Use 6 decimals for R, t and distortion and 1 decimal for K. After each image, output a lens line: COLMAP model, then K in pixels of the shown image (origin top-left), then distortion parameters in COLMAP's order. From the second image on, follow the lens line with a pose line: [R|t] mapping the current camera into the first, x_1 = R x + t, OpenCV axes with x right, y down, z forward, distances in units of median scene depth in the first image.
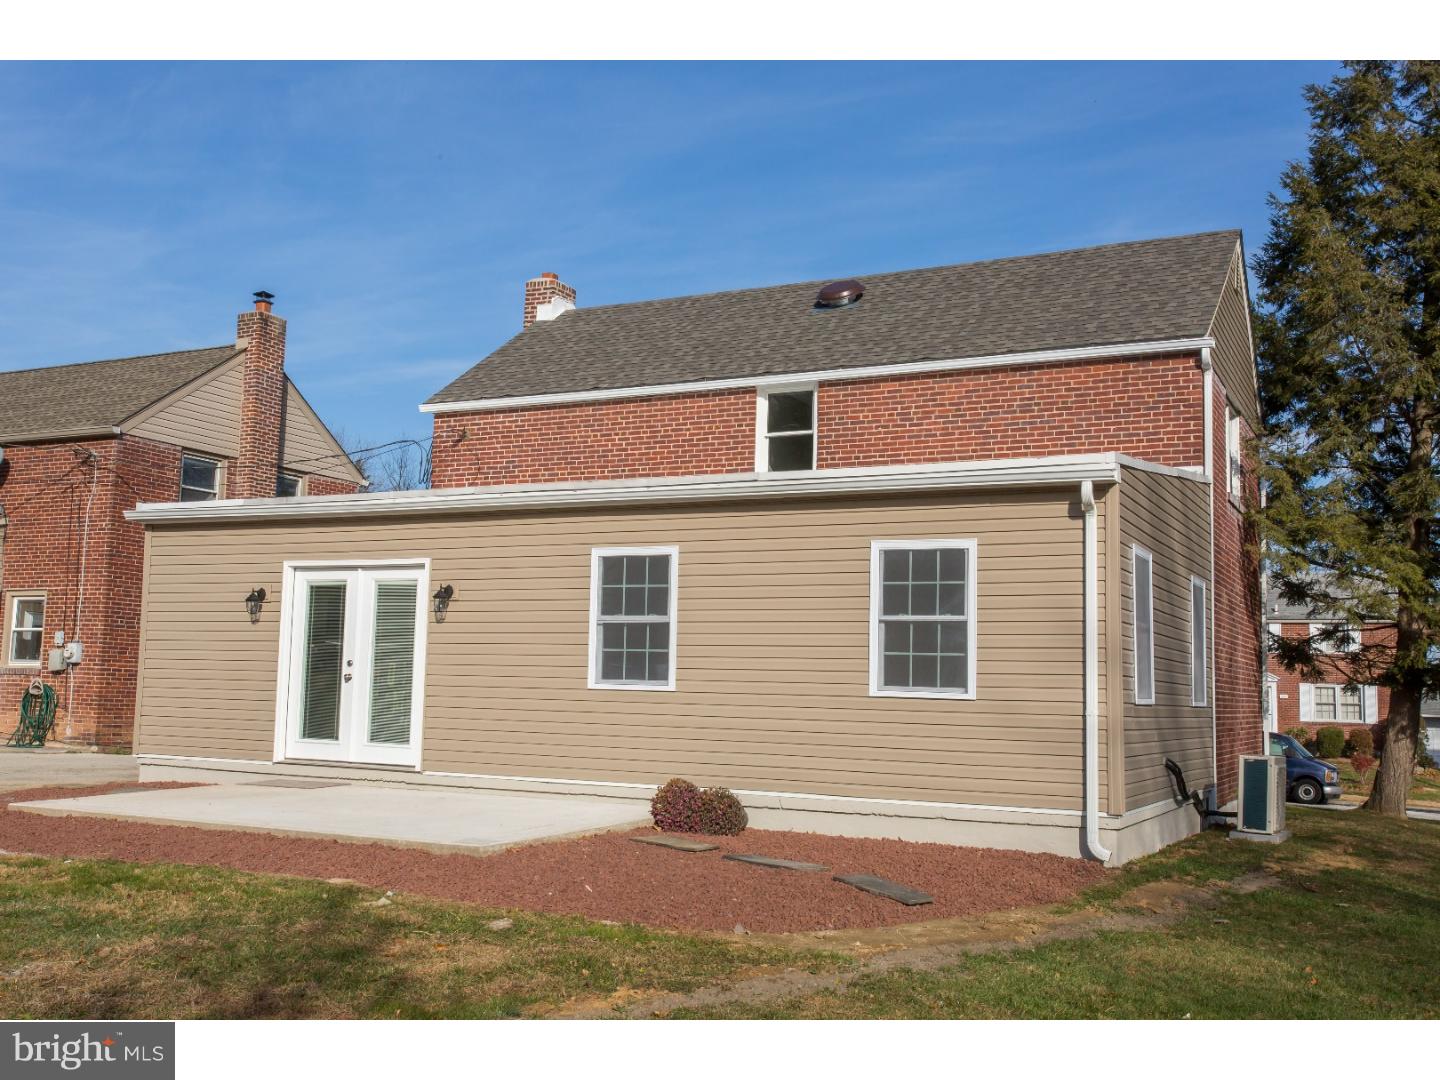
lens RADIAL K [[1409.2, 0, 719.9], [0, 1409.2, 540.4], [0, 0, 1]] dist [0.054016, 0.000000]
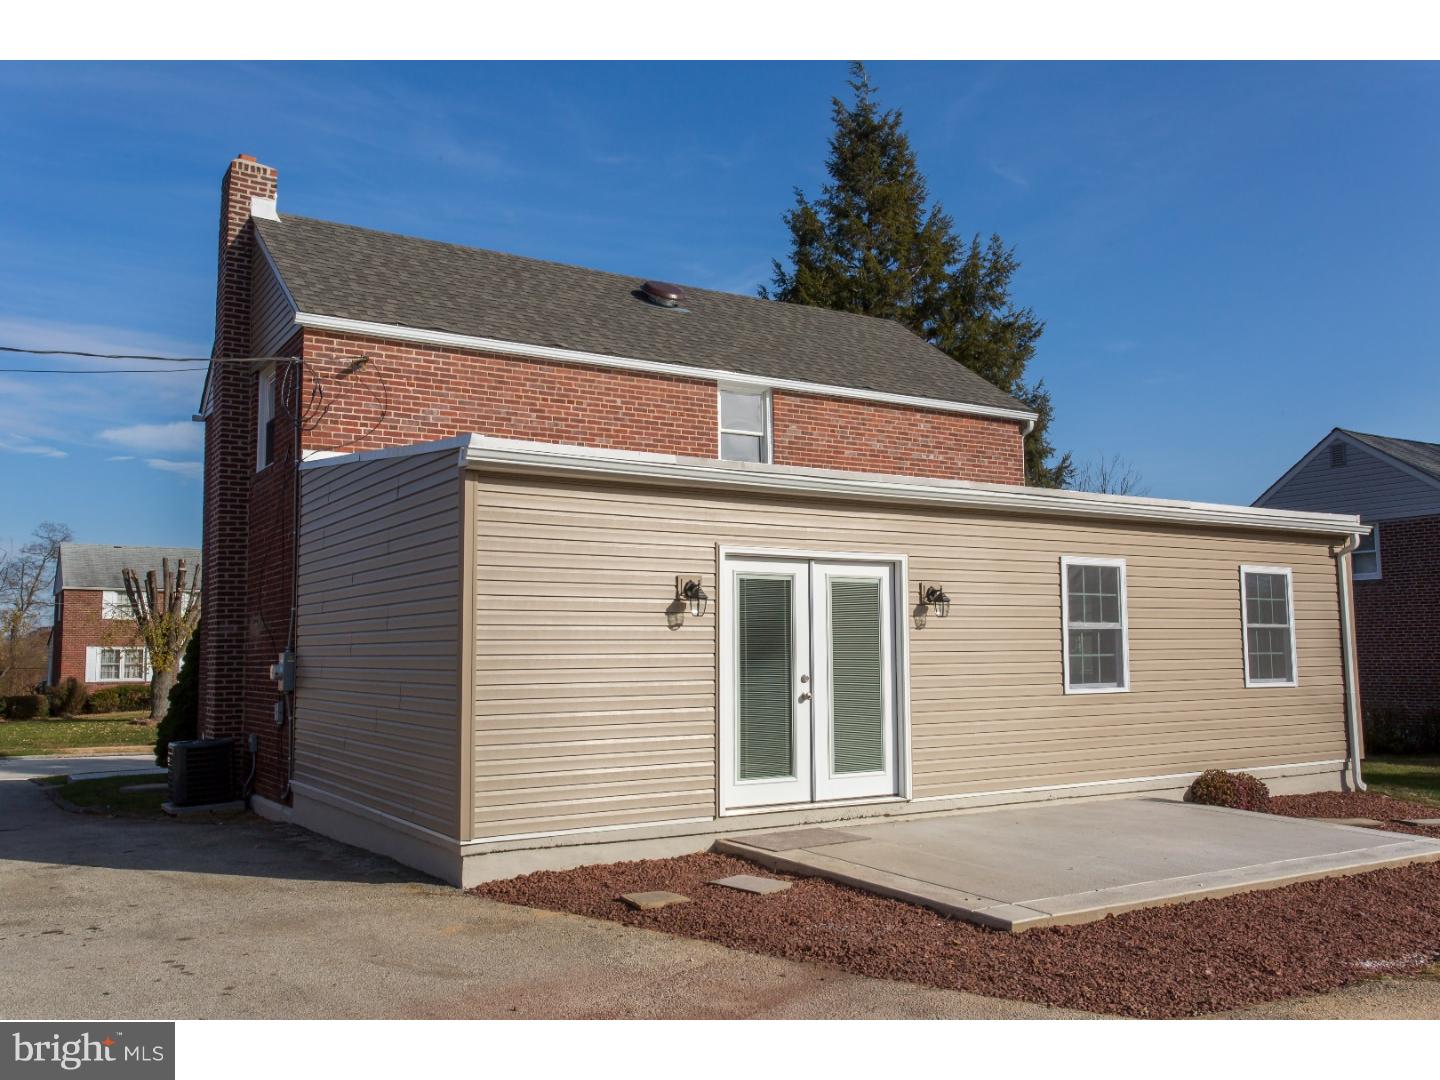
lens RADIAL K [[1211.1, 0, 720.3], [0, 1211.1, 539.9], [0, 0, 1]] dist [0.006854, -0.004078]
pose [[0.518739, 0.051763, 0.853364, -0.893707], [-0.066878, 0.997564, -0.019857, 0.025764], [-0.852313, -0.046771, 0.520937, 0.701913]]
